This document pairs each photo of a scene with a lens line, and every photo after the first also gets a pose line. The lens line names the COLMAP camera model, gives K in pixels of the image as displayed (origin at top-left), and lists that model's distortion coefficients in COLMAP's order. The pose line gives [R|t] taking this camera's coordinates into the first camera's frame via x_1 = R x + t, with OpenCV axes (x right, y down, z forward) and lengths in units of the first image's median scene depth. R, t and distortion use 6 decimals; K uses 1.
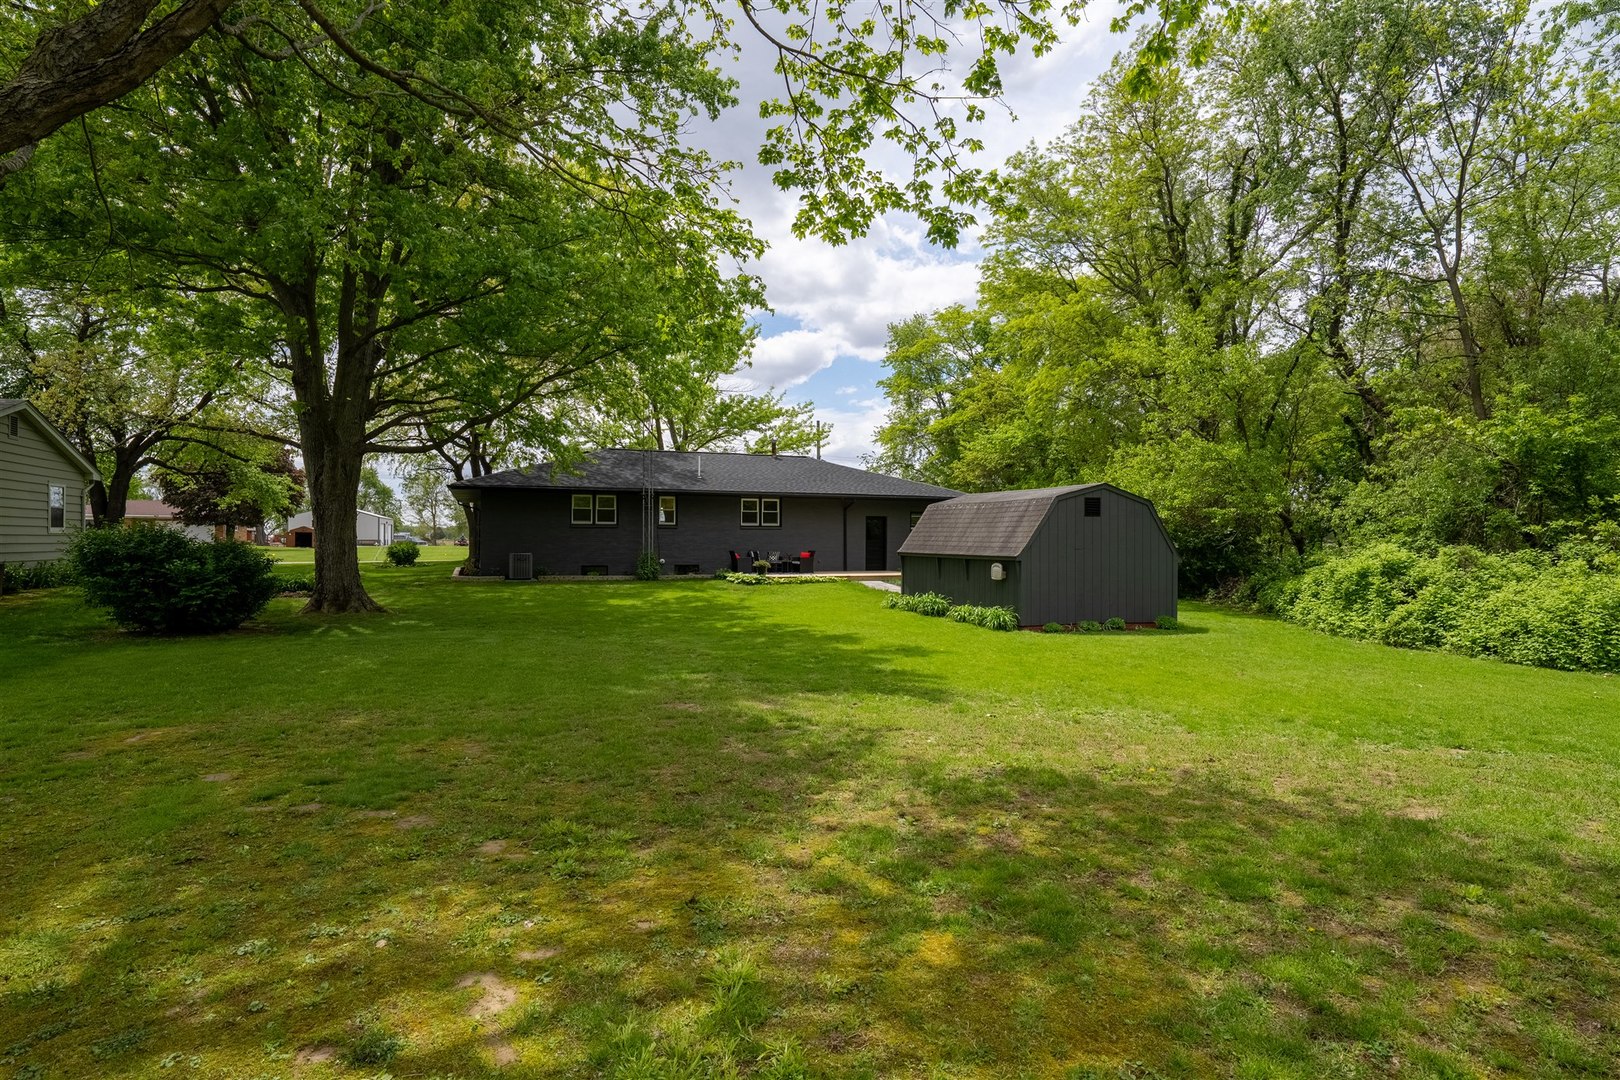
lens RADIAL K [[829.7, 0, 812.2], [0, 829.7, 540.6], [0, 0, 1]] dist [-0.002424, 0.001538]
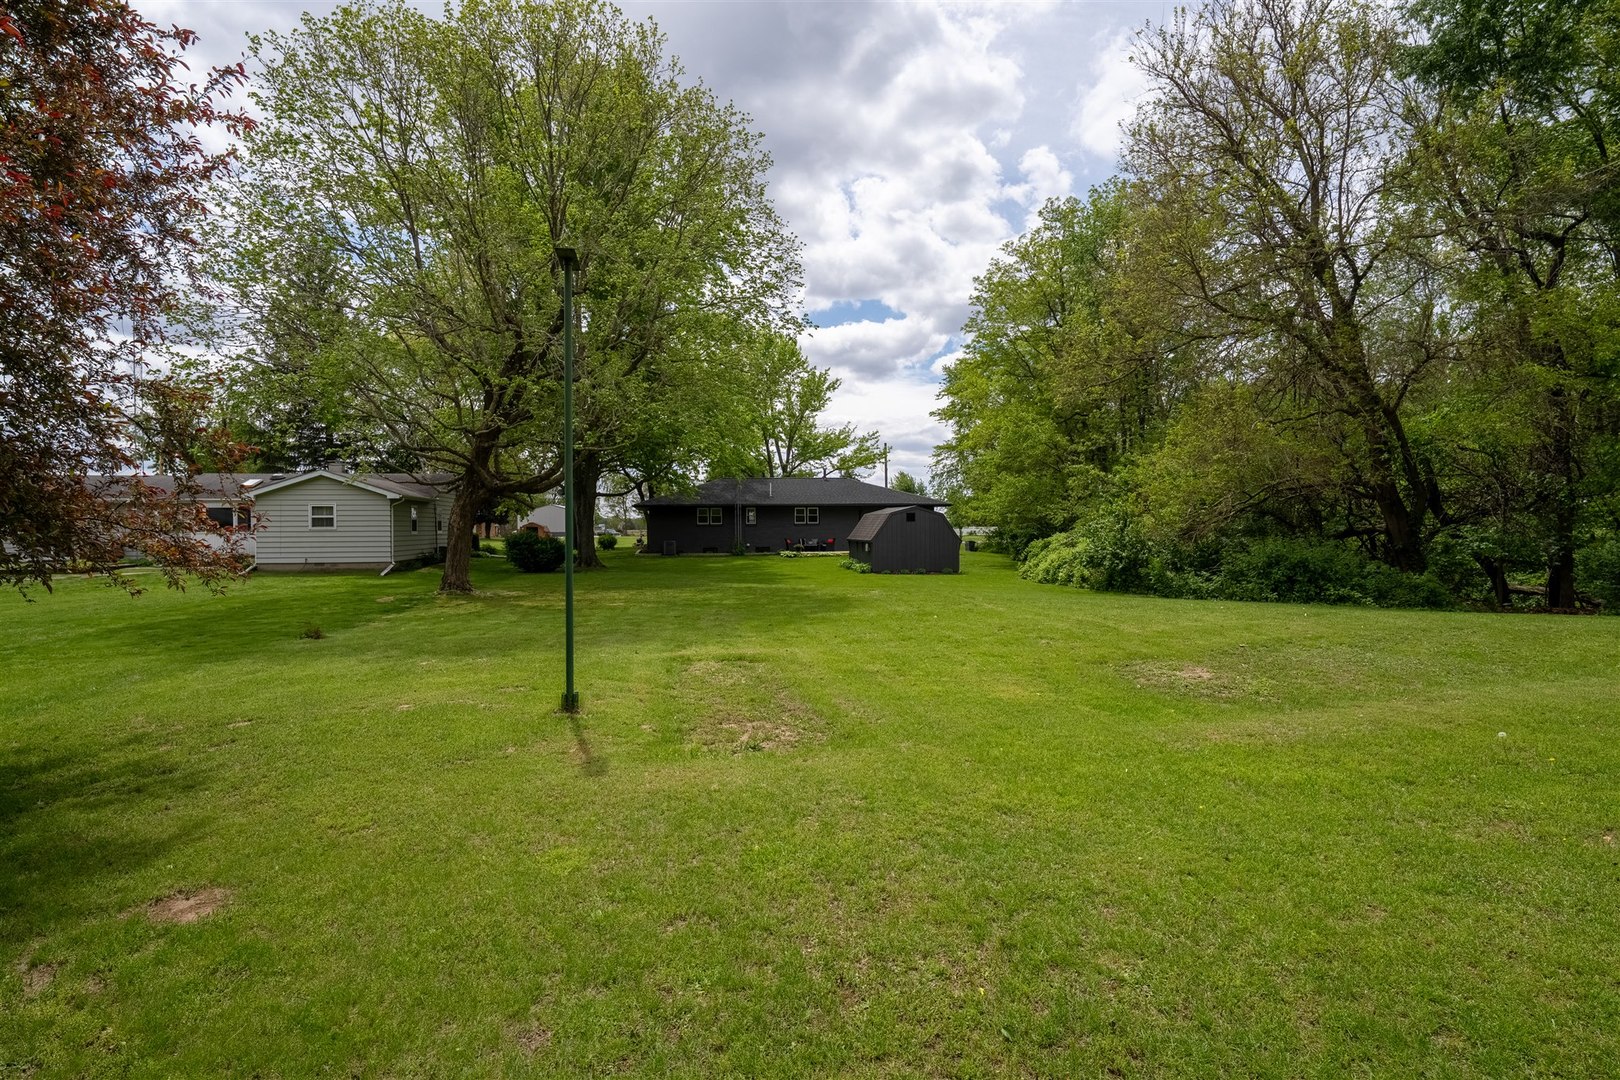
lens RADIAL K [[829.7, 0, 812.2], [0, 829.7, 540.6], [0, 0, 1]] dist [-0.002424, 0.001538]
pose [[0.978786, -0.007678, -0.204740, 0.318781], [0.010938, 0.999831, 0.014793, -0.009111], [0.204592, -0.016718, 0.978705, -0.701864]]
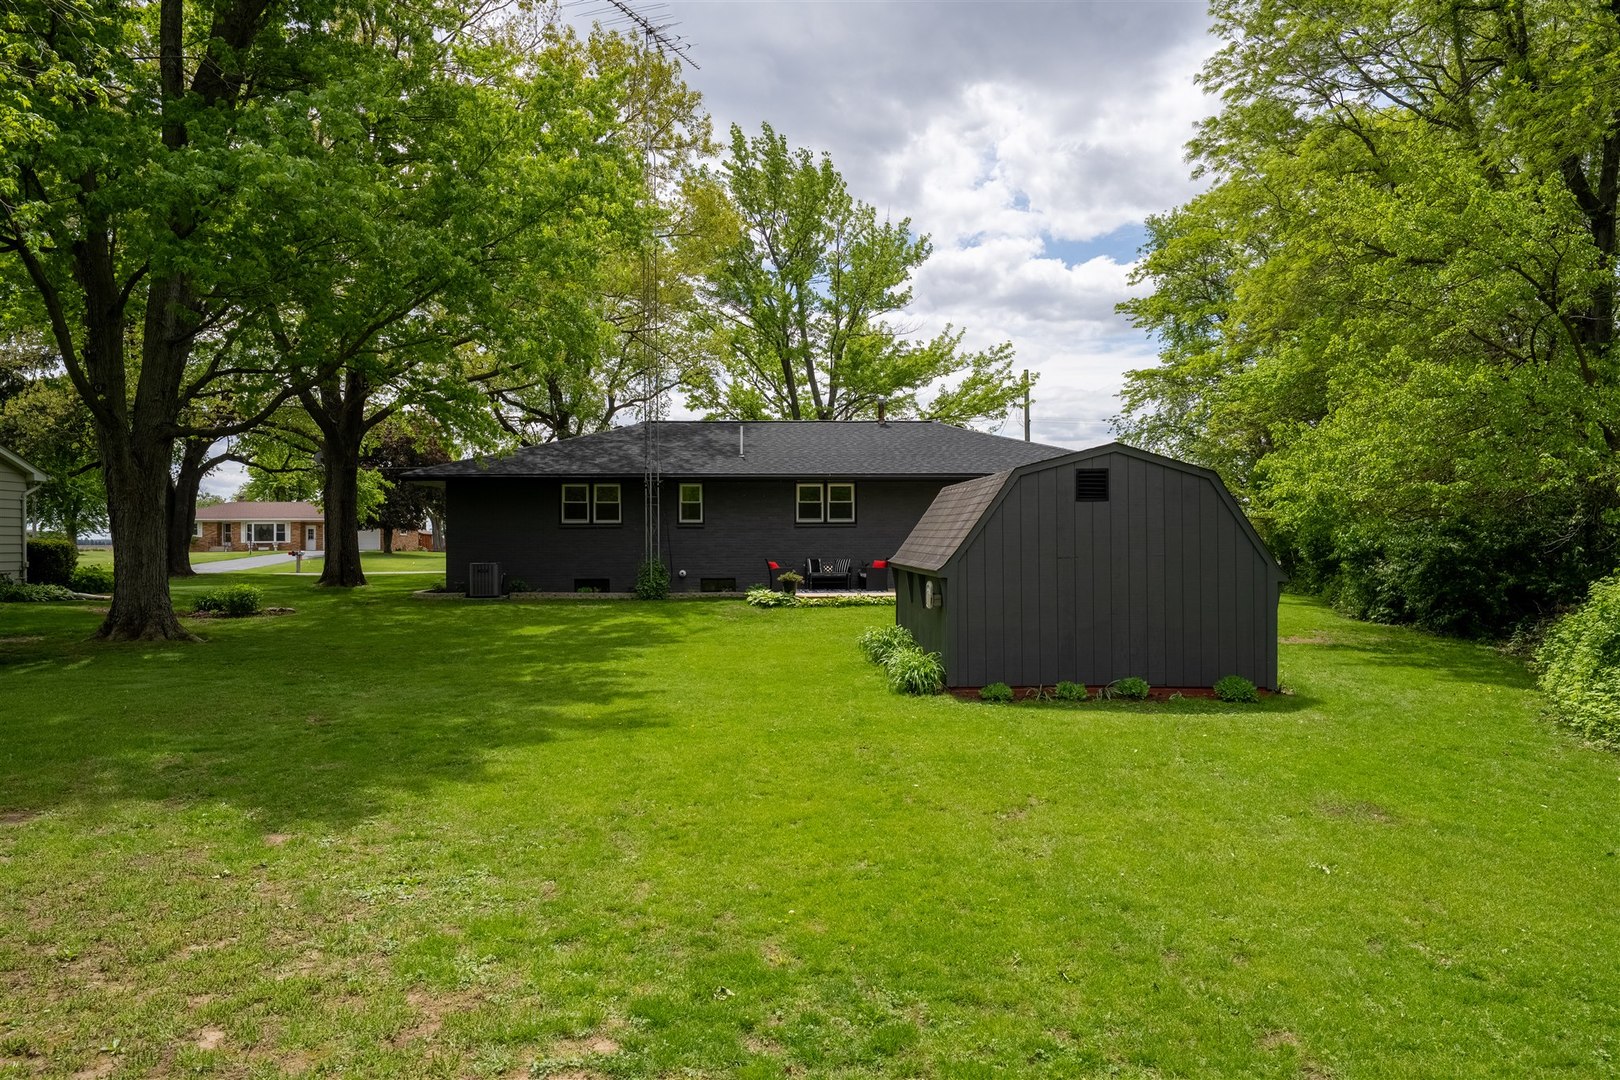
lens RADIAL K [[1099.1, 0, 810.0], [0, 1099.1, 540.0], [0, 0, 1]] dist [0.003544, 0.000173]
pose [[0.948670, -0.007612, -0.316176, 0.238065], [0.007483, 0.999971, -0.001623, -0.001890], [0.316180, -0.000826, 0.948699, 0.126461]]
